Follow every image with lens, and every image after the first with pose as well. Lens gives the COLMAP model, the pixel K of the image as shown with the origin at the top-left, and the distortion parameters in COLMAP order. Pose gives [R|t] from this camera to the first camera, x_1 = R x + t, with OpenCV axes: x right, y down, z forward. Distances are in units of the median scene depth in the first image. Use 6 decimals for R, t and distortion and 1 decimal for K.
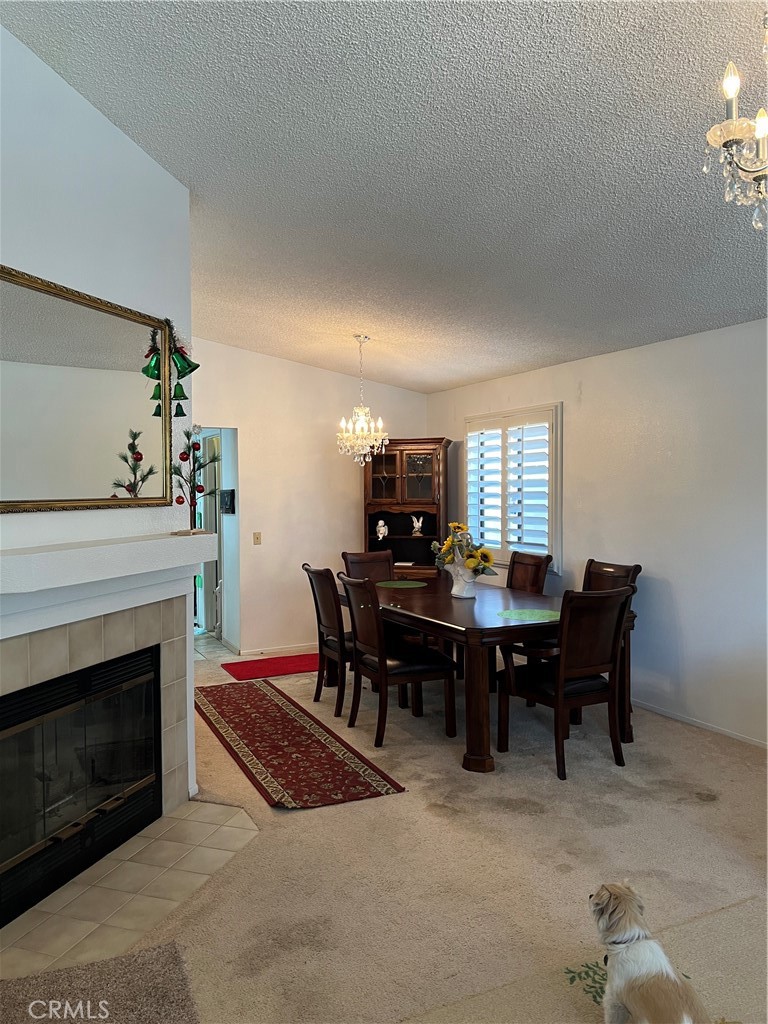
lens RADIAL K [[762.6, 0, 378.6], [0, 762.6, 512.6], [0, 0, 1]] dist [0.003425, -0.002631]
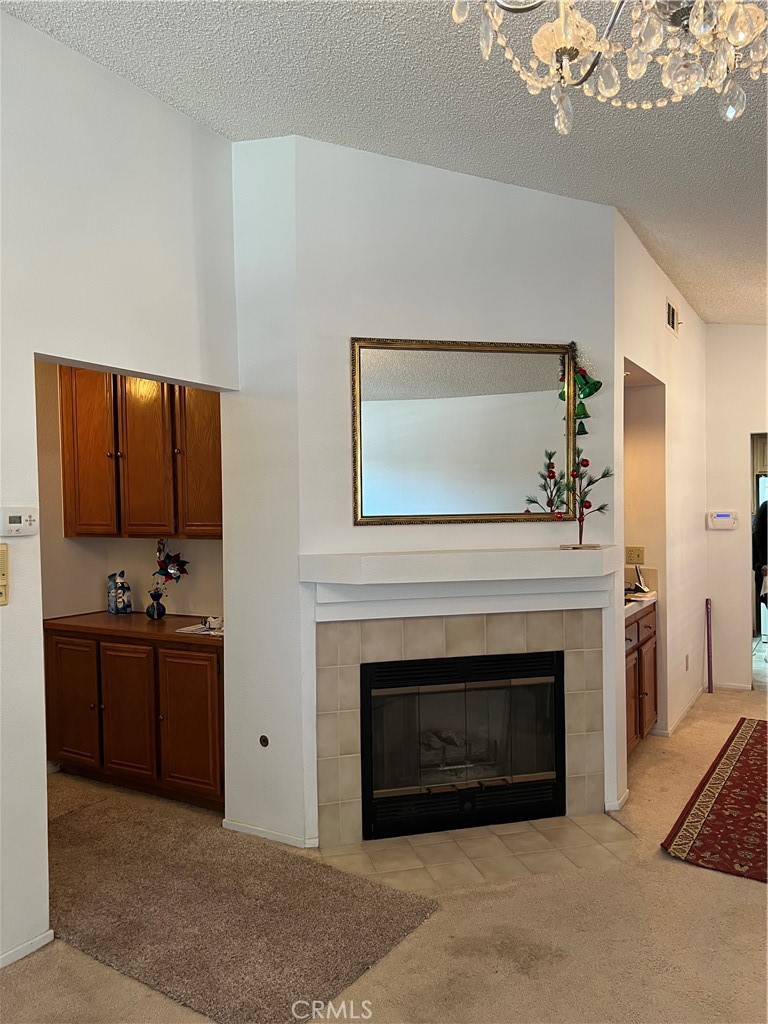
lens RADIAL K [[762.6, 0, 378.6], [0, 762.6, 512.6], [0, 0, 1]] dist [0.003425, -0.002631]
pose [[0.540491, 0.006750, -0.841323, 0.461662], [-0.017052, 0.999850, -0.002933, -0.012251], [0.841177, 0.015931, 0.540525, 0.211033]]
